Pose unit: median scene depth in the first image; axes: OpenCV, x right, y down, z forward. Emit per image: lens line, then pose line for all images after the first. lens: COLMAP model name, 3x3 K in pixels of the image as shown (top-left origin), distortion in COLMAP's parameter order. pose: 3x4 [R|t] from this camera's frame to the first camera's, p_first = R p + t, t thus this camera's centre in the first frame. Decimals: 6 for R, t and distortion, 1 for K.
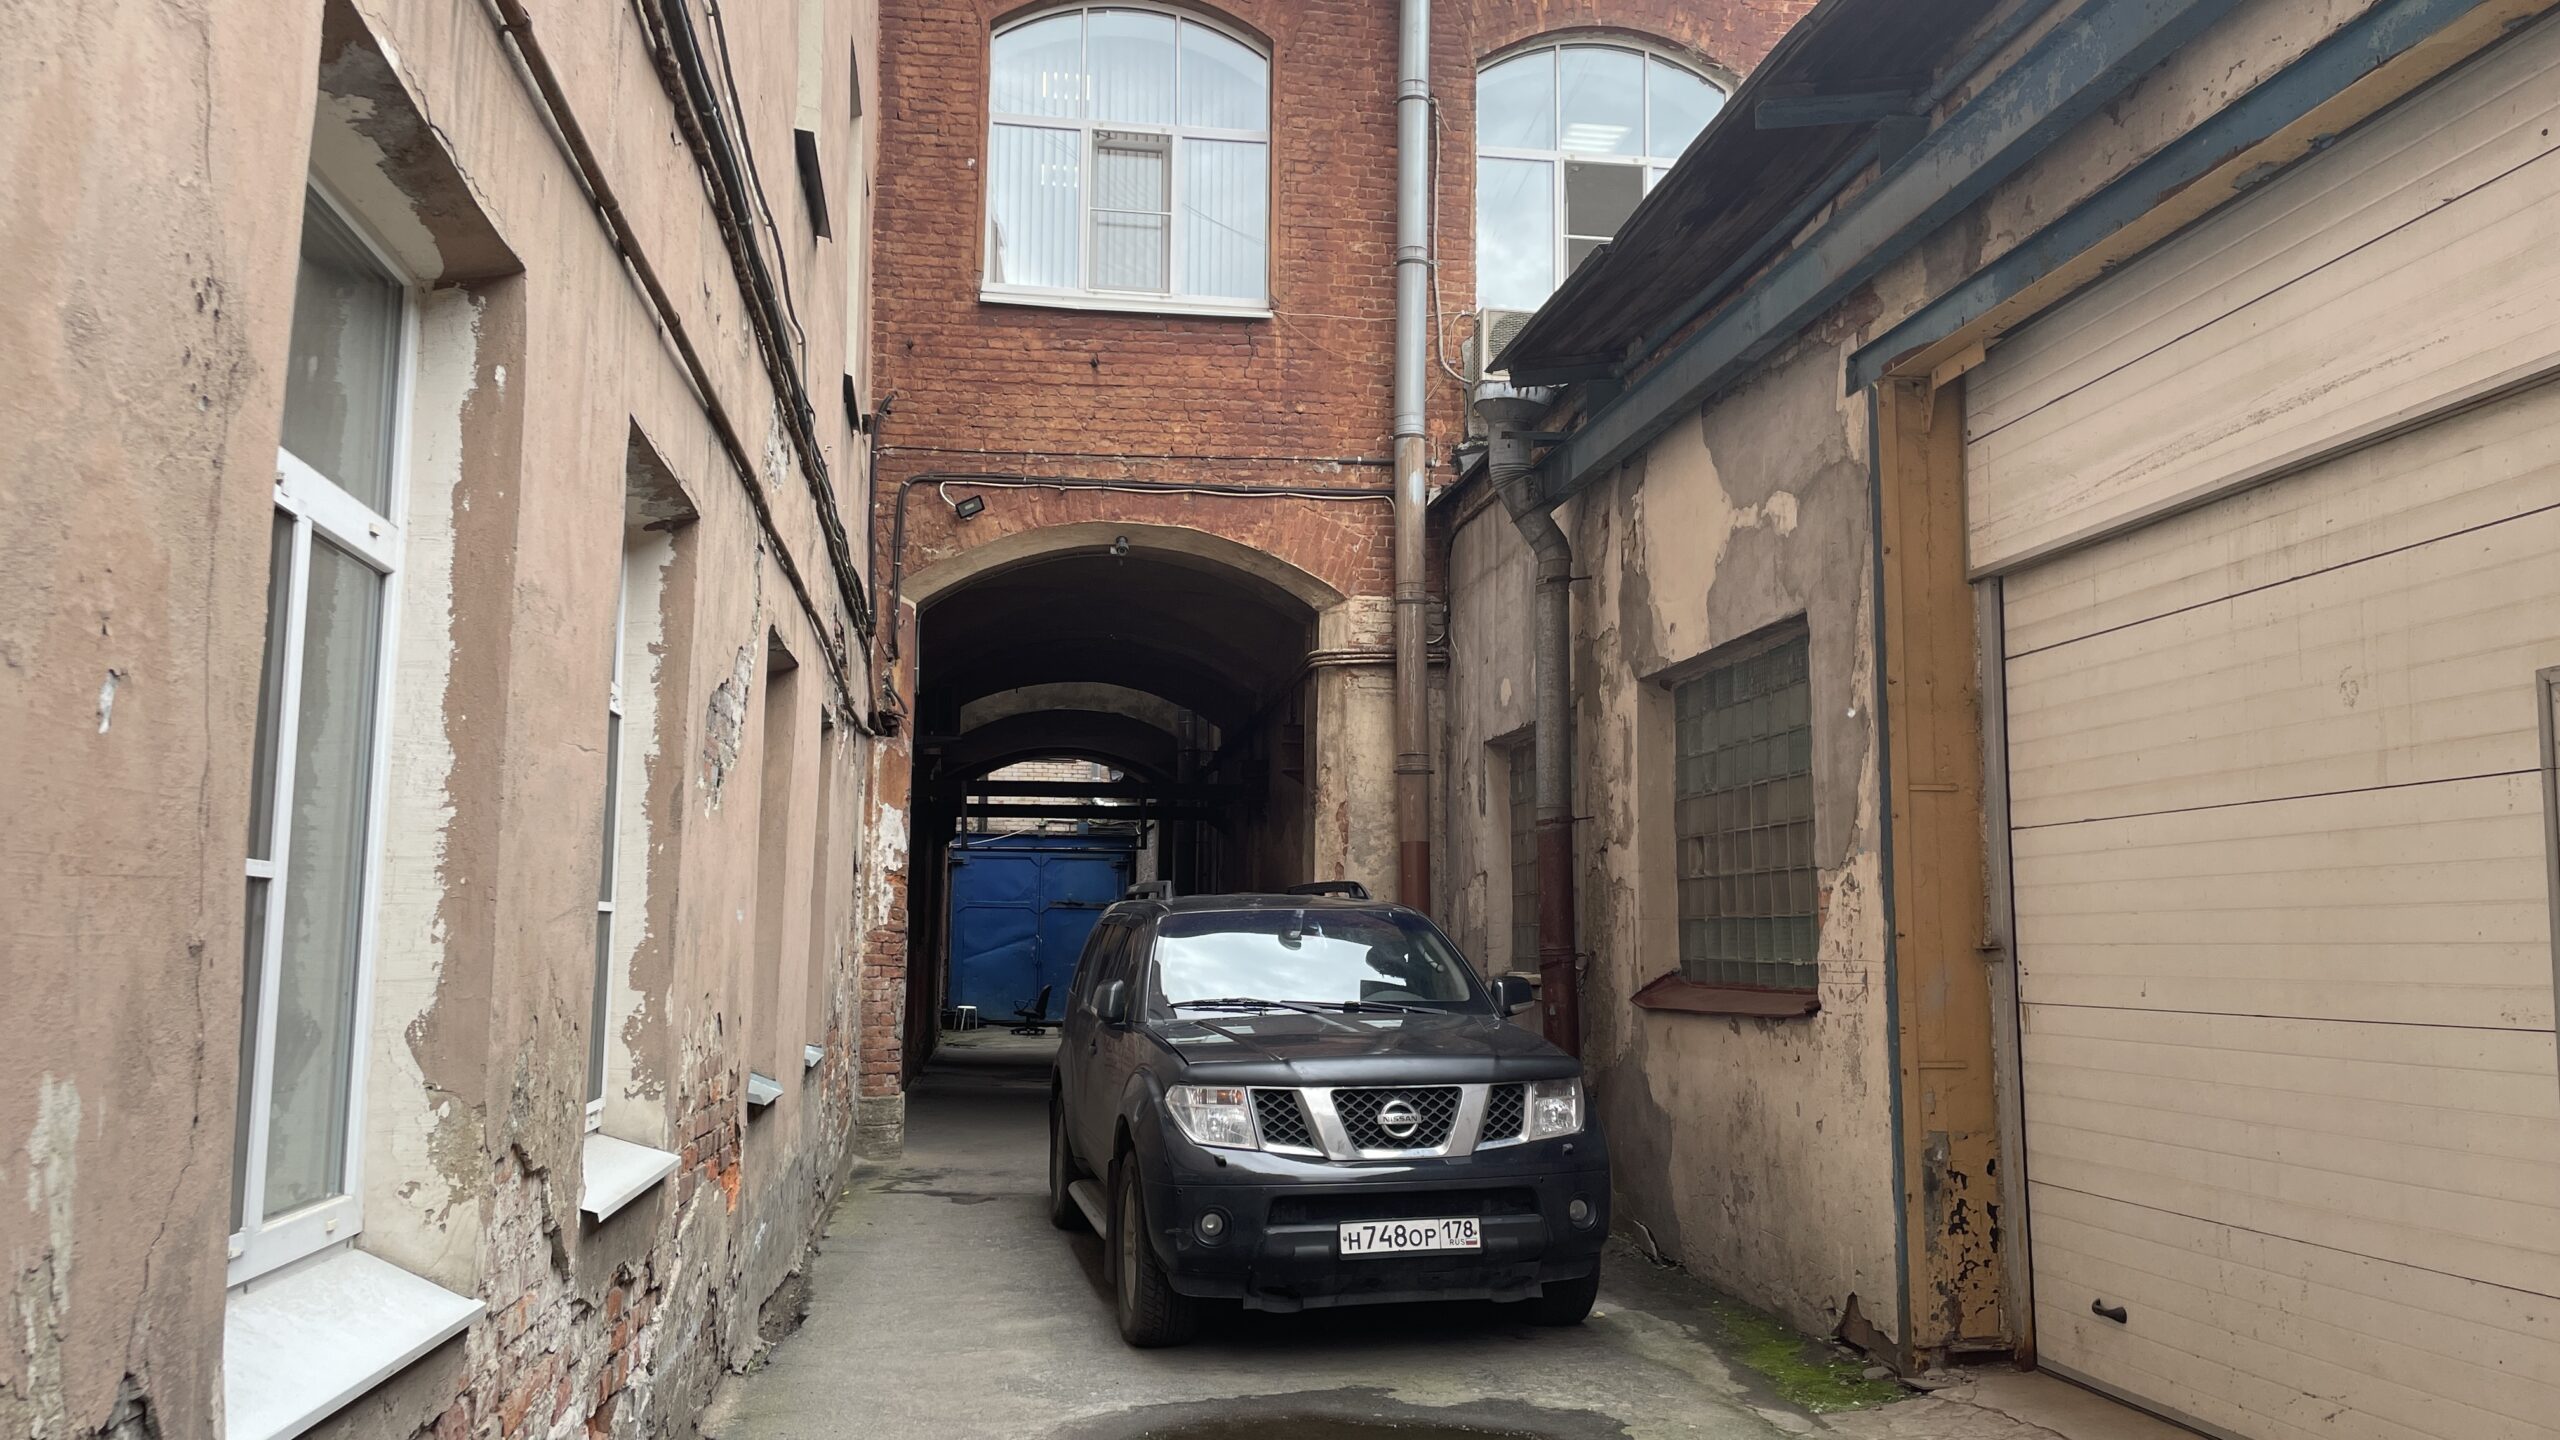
lens RADIAL K [[1912.2, 0, 1288.8], [0, 1912.2, 712.6], [0, 0, 1]] dist [0.073932, -0.092835]
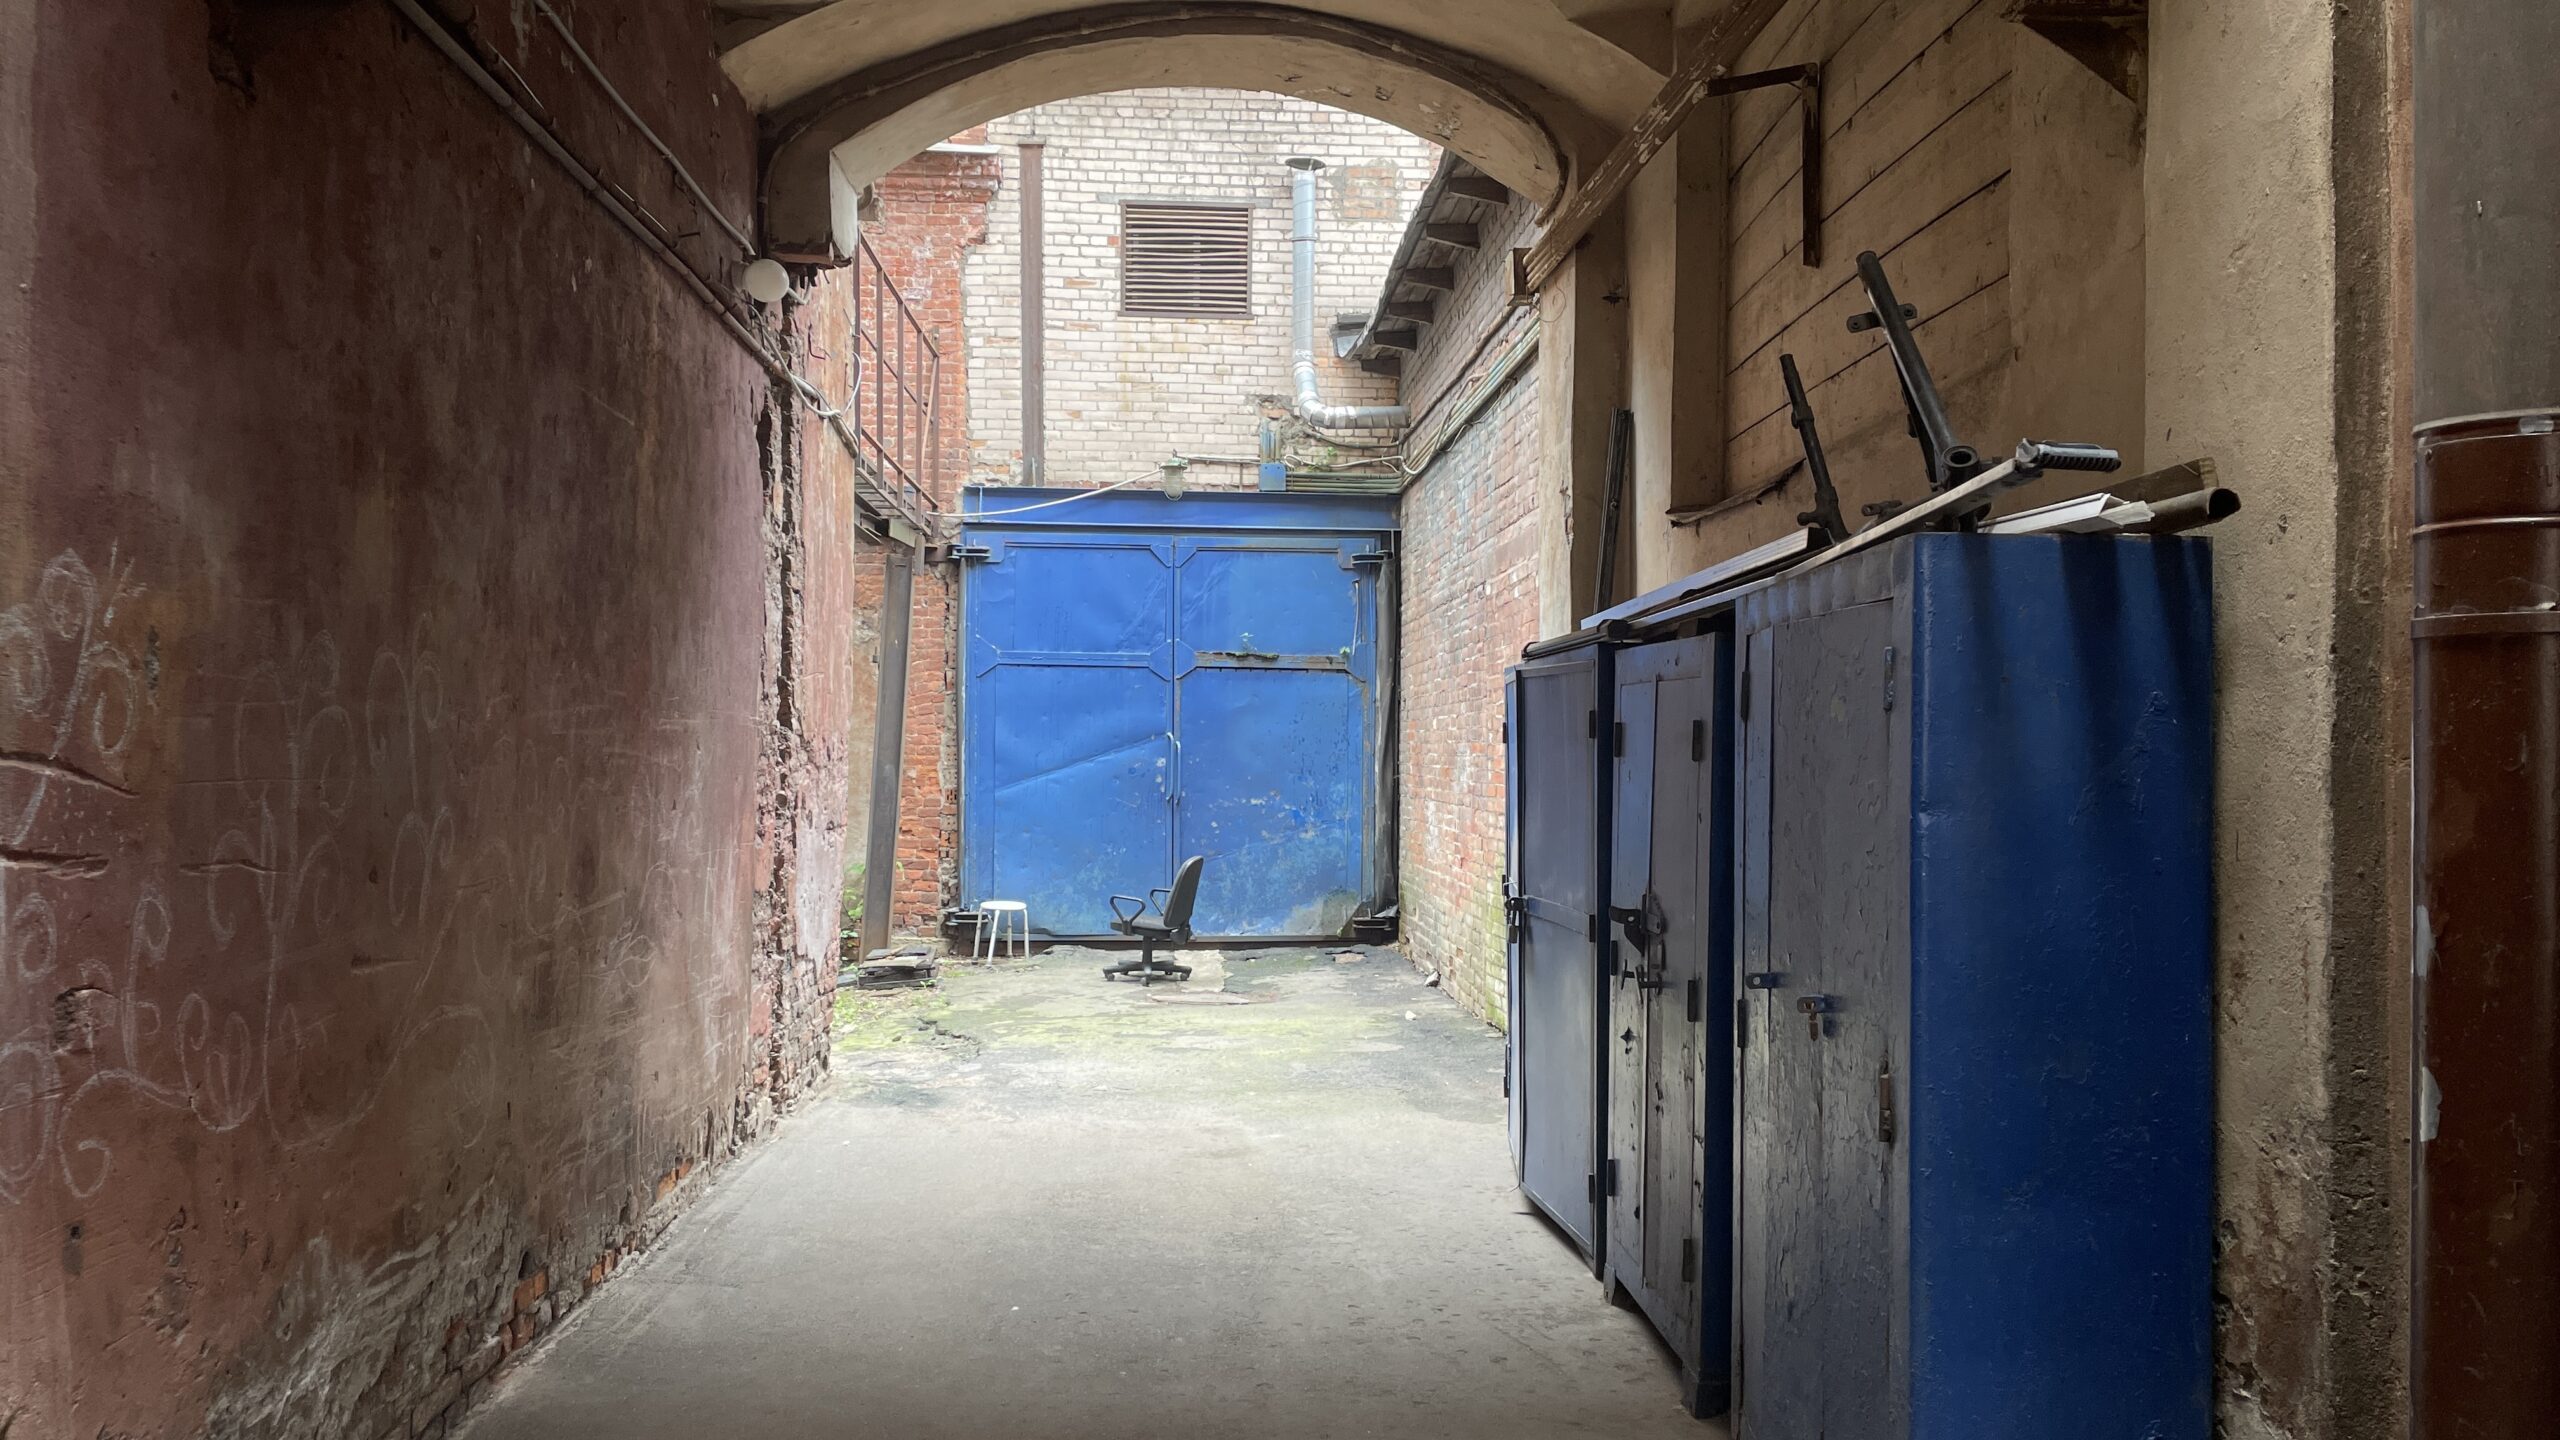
lens RADIAL K [[1912.2, 0, 1280.1], [0, 1912.2, 723.1], [0, 0, 1]] dist [0.073932, -0.092835]
pose [[0.995498, -0.004415, -0.094677, -0.067880], [0.014578, 0.994161, 0.106922, 0.070326], [0.093652, -0.107820, 0.989749, 0.592115]]
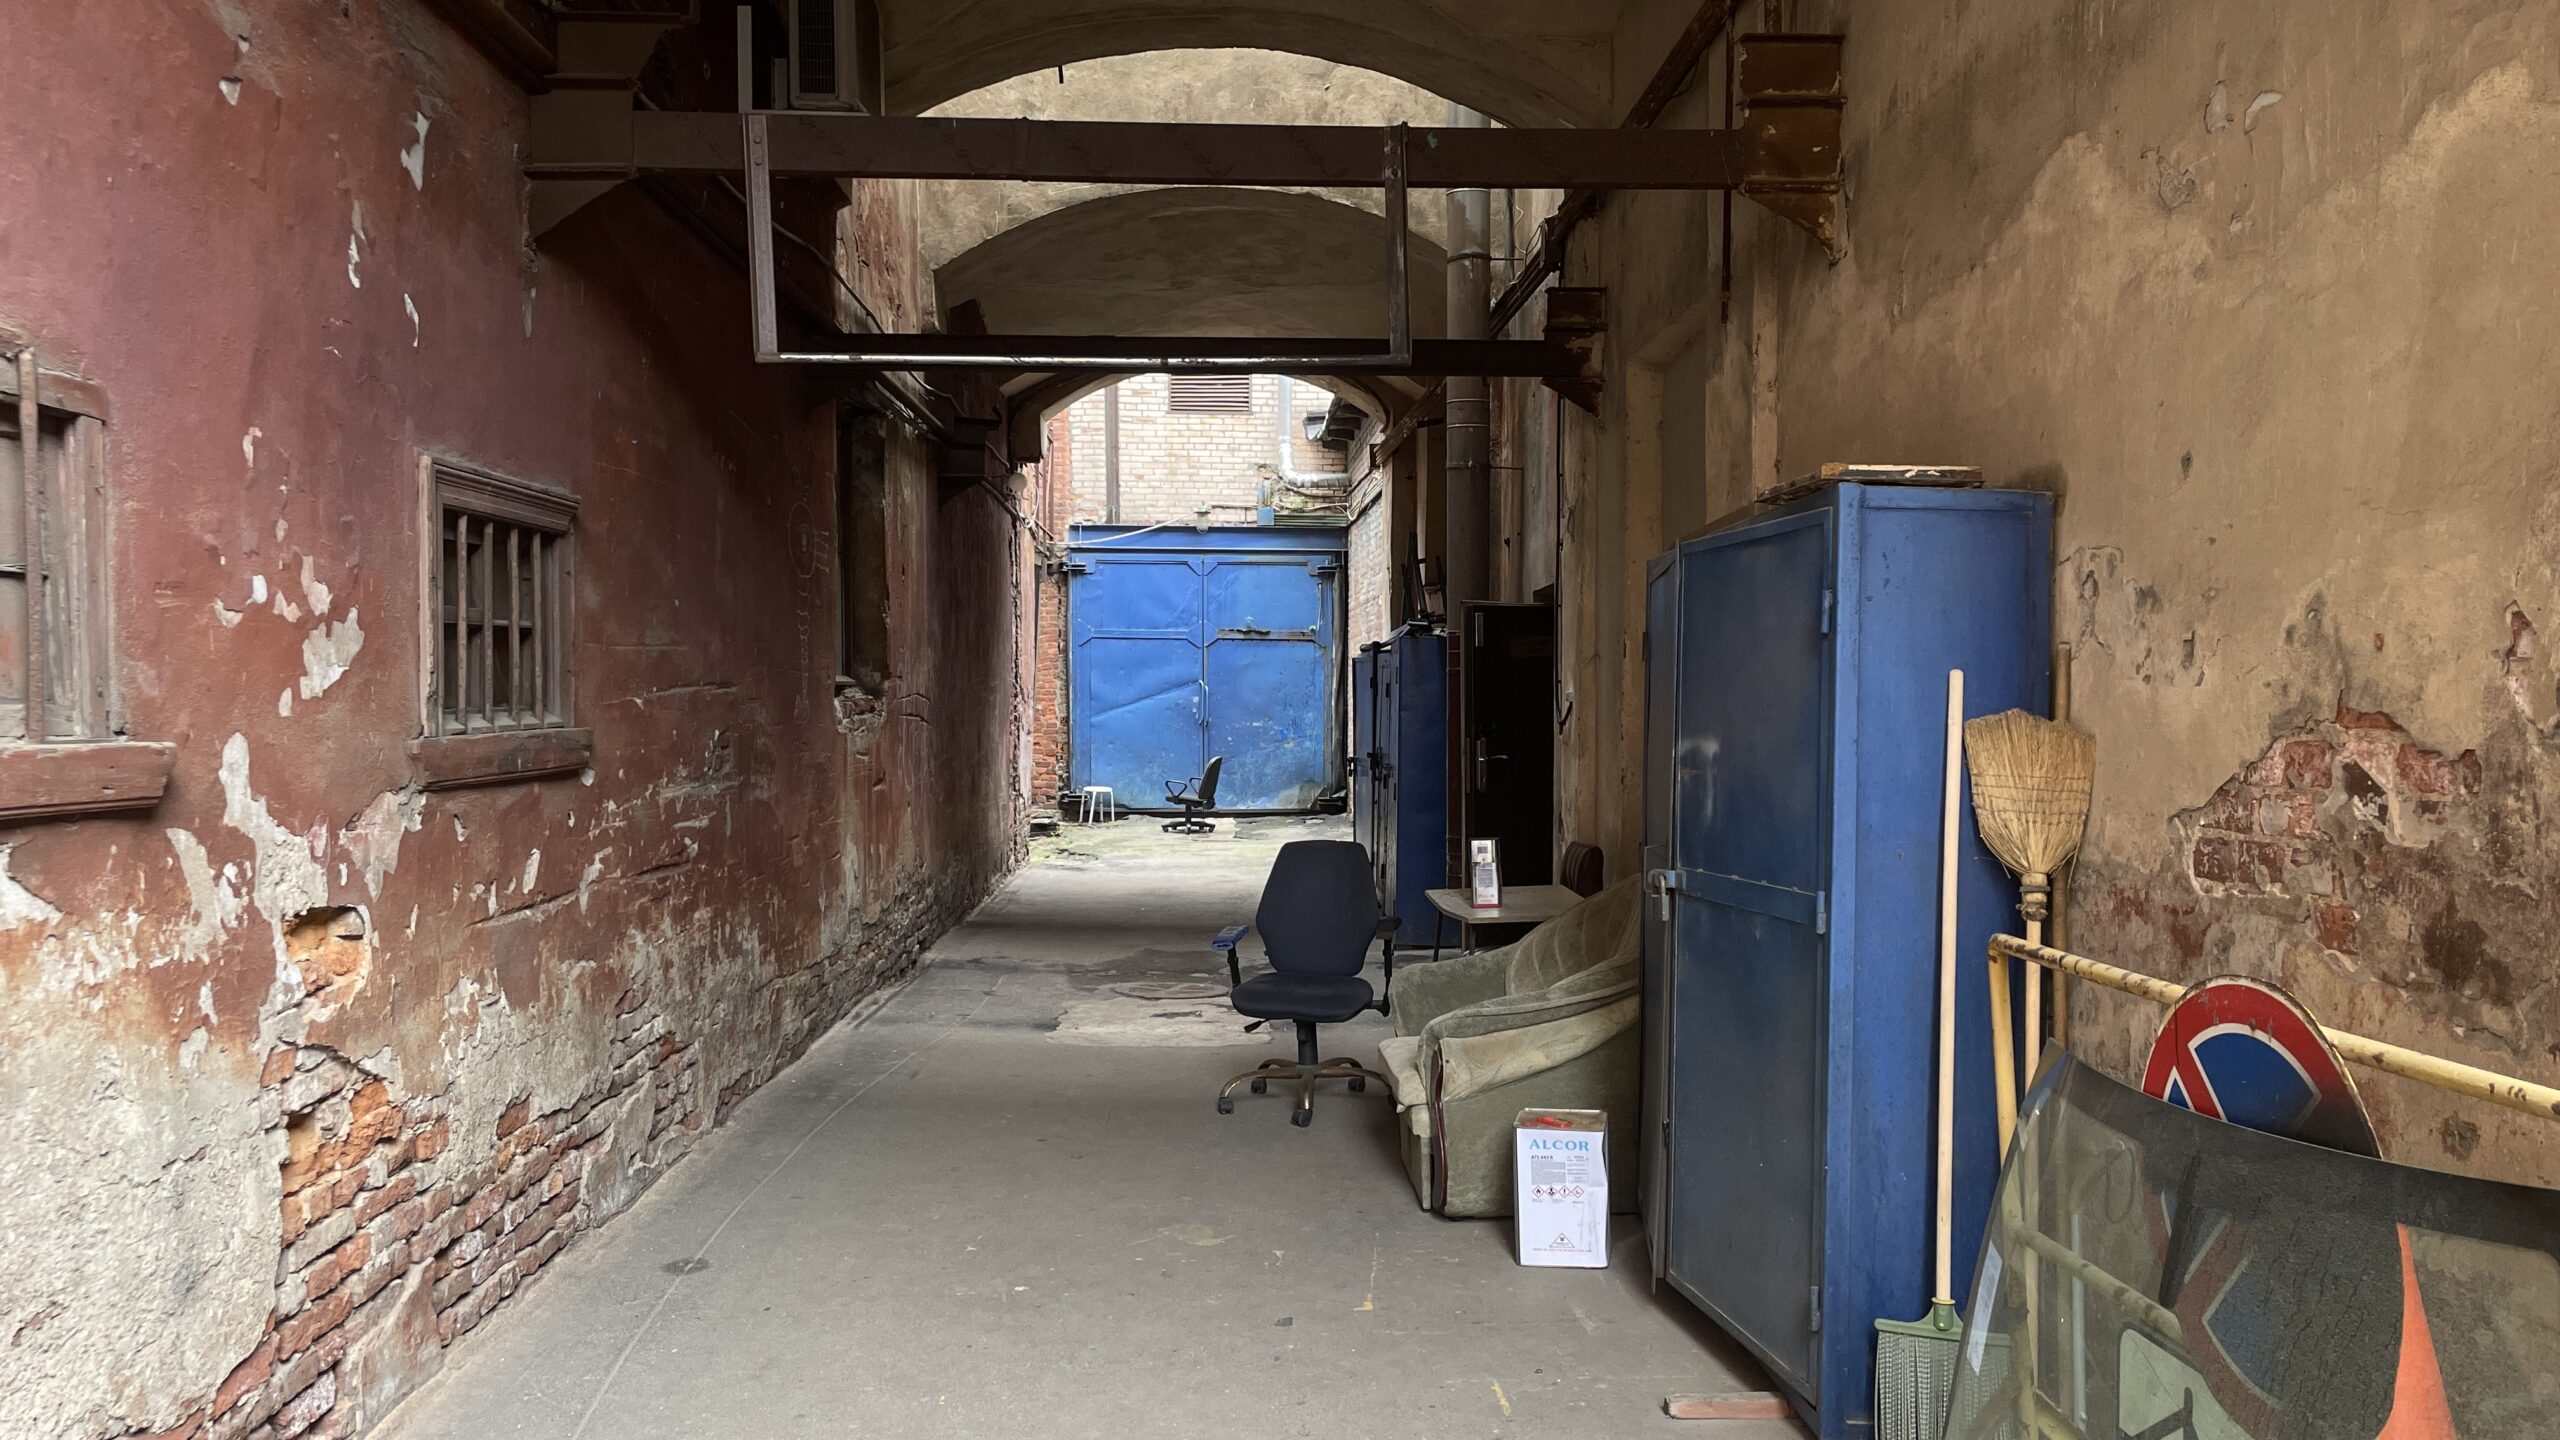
lens RADIAL K [[1912.2, 0, 1284.2], [0, 1912.2, 725.7], [0, 0, 1]] dist [0.073932, -0.092835]
pose [[0.993981, -0.005163, -0.109427, -0.031221], [0.020449, 0.990076, 0.139036, 0.041226], [0.107623, -0.140437, 0.984223, 0.357138]]
